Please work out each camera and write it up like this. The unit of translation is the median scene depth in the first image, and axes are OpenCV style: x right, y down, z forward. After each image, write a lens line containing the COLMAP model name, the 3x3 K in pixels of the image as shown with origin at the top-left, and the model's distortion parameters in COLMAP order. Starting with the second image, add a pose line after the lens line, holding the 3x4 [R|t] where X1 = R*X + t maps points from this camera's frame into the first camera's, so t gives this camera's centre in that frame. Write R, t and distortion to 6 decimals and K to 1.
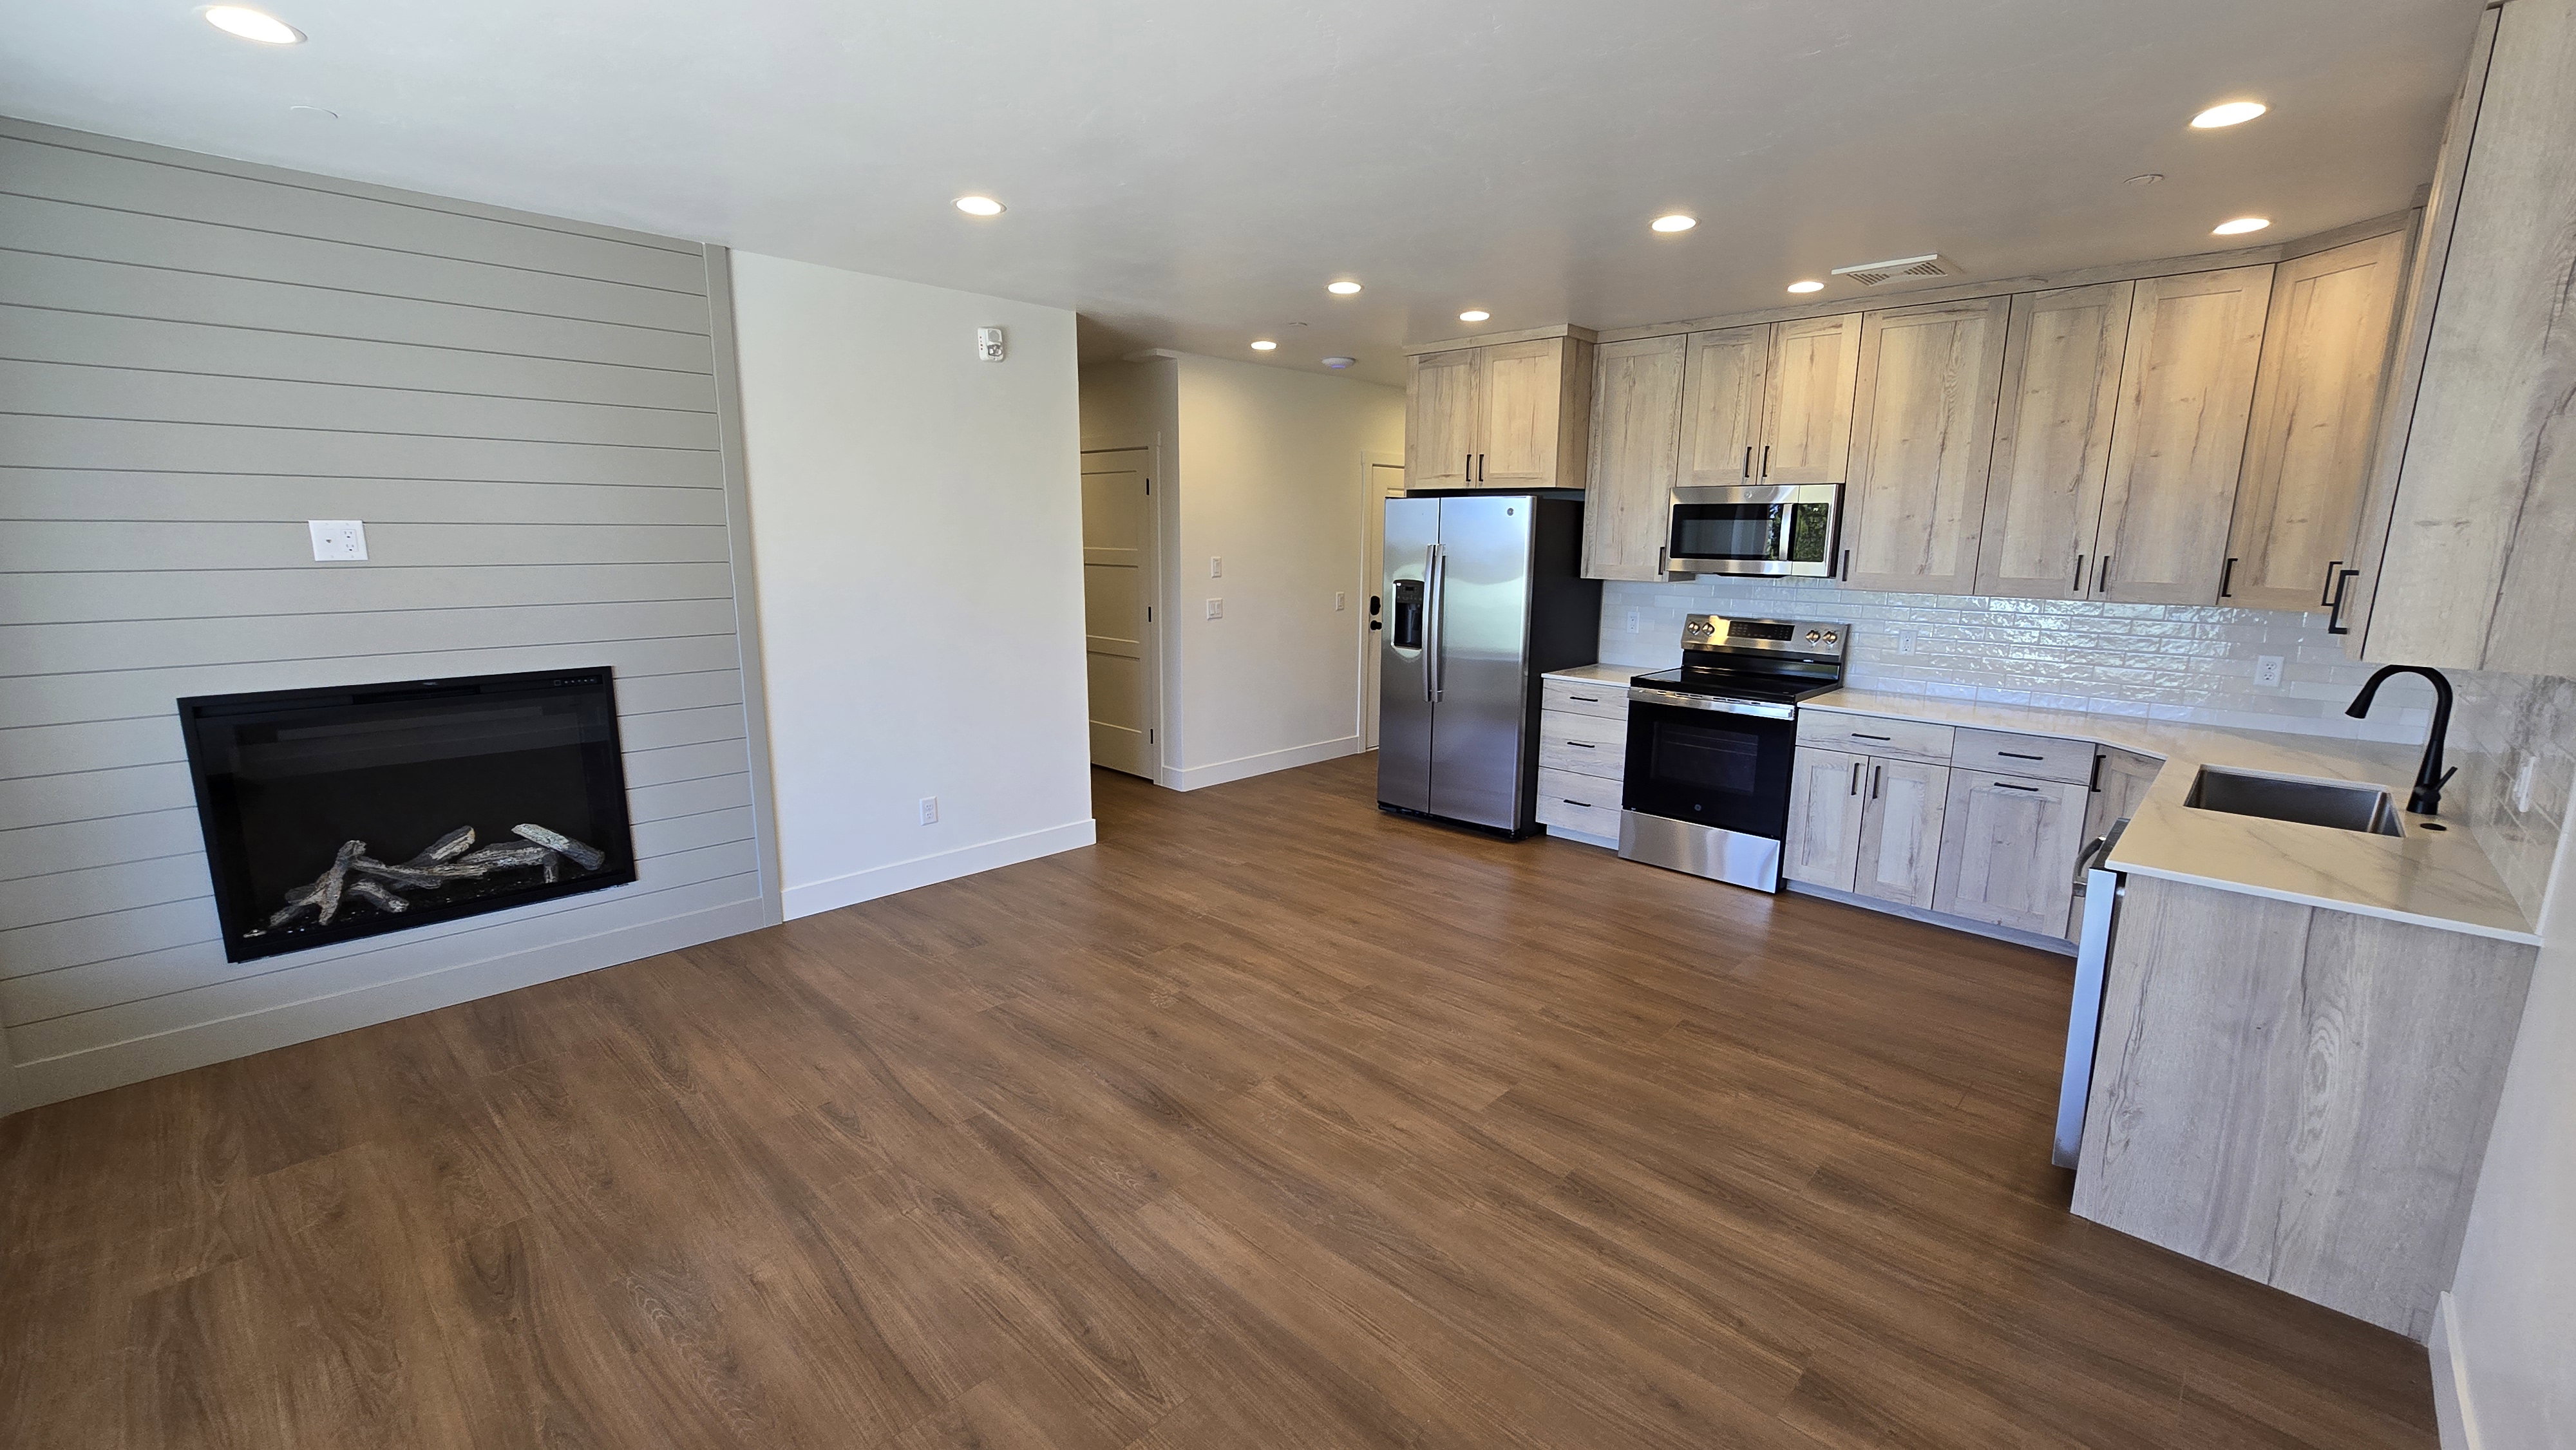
lens RADIAL K [[1050.5, 0, 1287.6], [0, 1050.5, 740.8], [0, 0, 1]] dist [-0.009793, 0.001033]
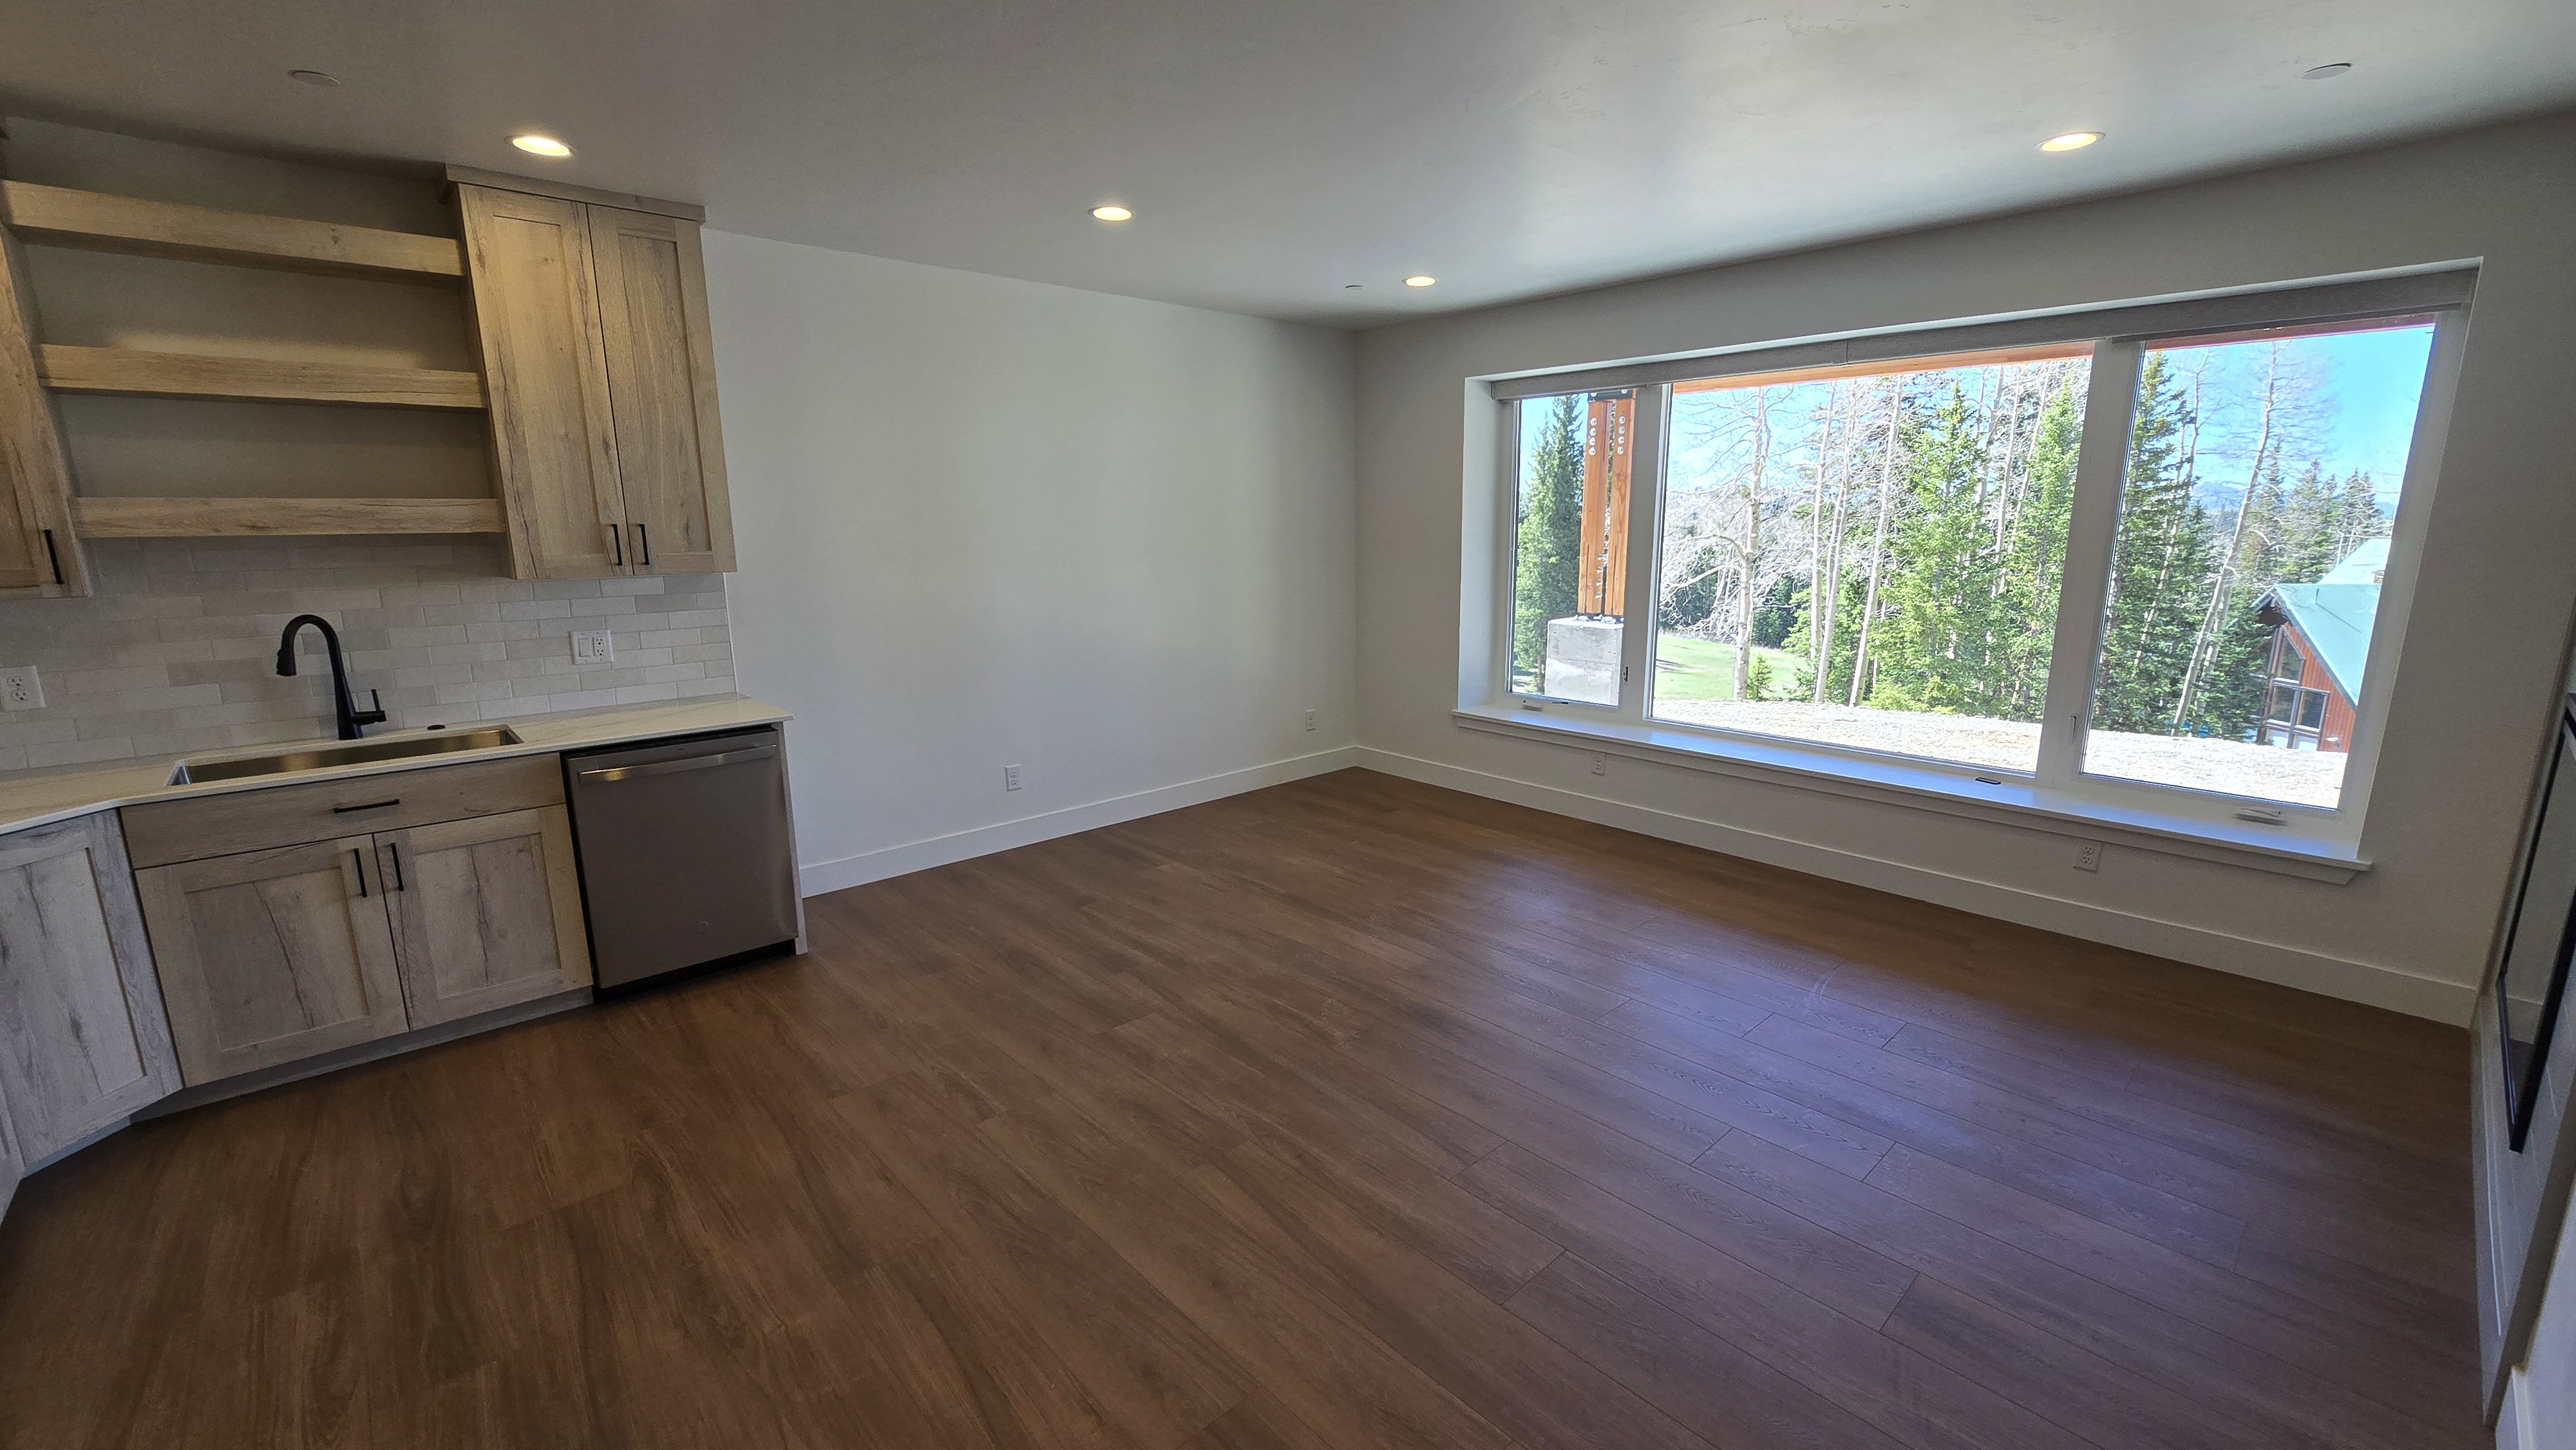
lens RADIAL K [[1050.5, 0, 1298.1], [0, 1050.5, 731.8], [0, 0, 1]] dist [-0.009793, 0.001033]
pose [[-0.998514, -0.016205, 0.052038, -0.021784], [0.005648, 0.918875, 0.394508, -0.299494], [-0.054209, 0.394215, -0.917418, 1.536040]]
